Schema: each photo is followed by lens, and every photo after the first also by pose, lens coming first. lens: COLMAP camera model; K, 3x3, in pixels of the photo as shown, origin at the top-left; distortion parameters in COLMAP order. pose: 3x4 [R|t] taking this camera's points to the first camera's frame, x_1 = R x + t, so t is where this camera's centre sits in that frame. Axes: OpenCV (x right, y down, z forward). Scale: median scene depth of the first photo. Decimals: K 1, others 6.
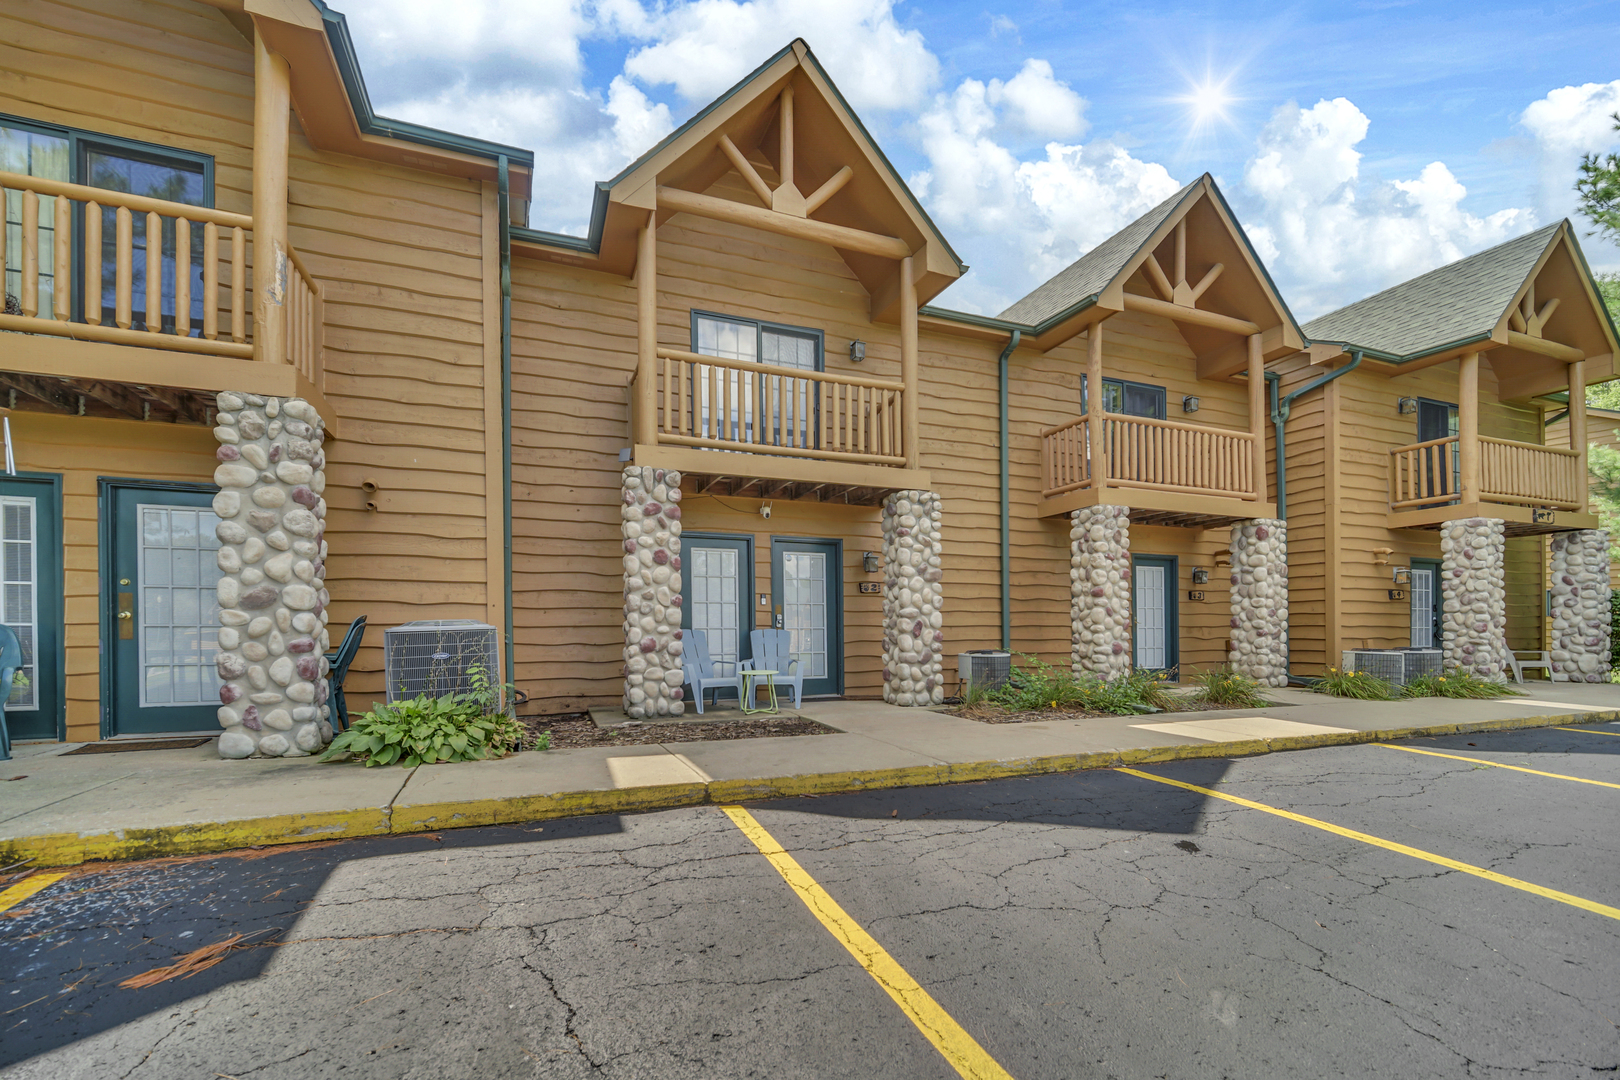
lens RADIAL K [[685.0, 0, 810.6], [0, 685.0, 633.8], [0, 0, 1]] dist [-0.001084, -0.000122]
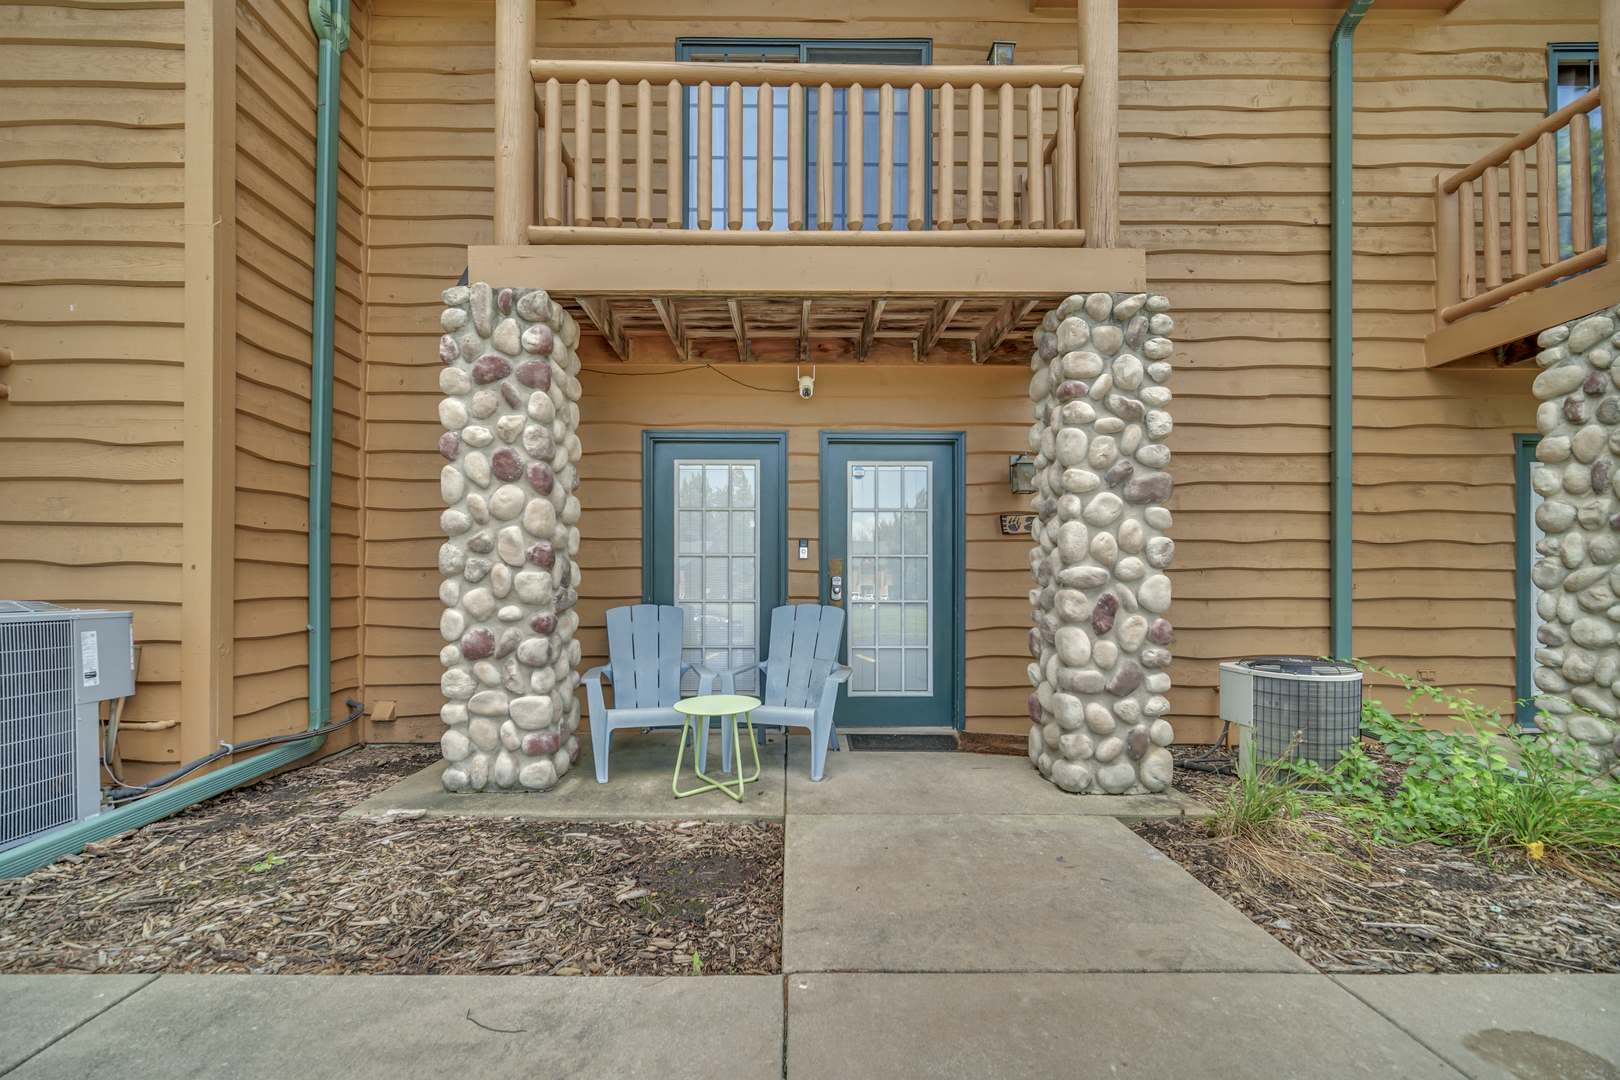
lens RADIAL K [[658.4, 0, 803.9], [0, 658.4, 586.2], [0, 0, 1]] dist [-0.001977, -0.000073]
pose [[0.929768, 0.009206, -0.368031, 0.131768], [-0.006932, 0.999948, 0.007500, -0.026291], [0.368081, -0.004422, 0.929783, 0.544921]]
